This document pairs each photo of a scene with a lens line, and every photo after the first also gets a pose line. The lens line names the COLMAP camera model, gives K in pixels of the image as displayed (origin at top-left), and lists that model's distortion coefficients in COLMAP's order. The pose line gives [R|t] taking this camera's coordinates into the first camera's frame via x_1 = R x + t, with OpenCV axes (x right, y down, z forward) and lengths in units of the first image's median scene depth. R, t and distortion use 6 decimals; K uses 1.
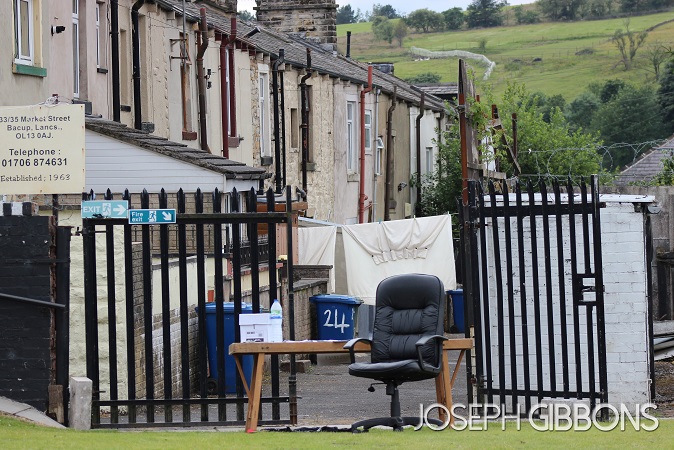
lens RADIAL K [[2686.6, 0, 337.0], [0, 2686.6, 225.0], [0, 0, 1]] dist [0.210968, -0.497406]
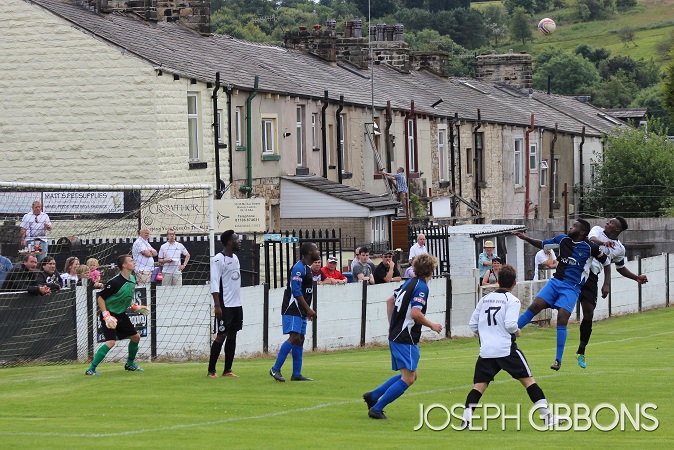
lens RADIAL K [[2686.6, 0, 337.0], [0, 2686.6, 225.0], [0, 0, 1]] dist [0.210968, -0.497406]
pose [[0.991908, -0.004252, -0.126885, 0.108932], [0.005482, 0.999941, 0.009344, -0.014592], [0.126838, -0.009964, 0.991873, -0.567580]]
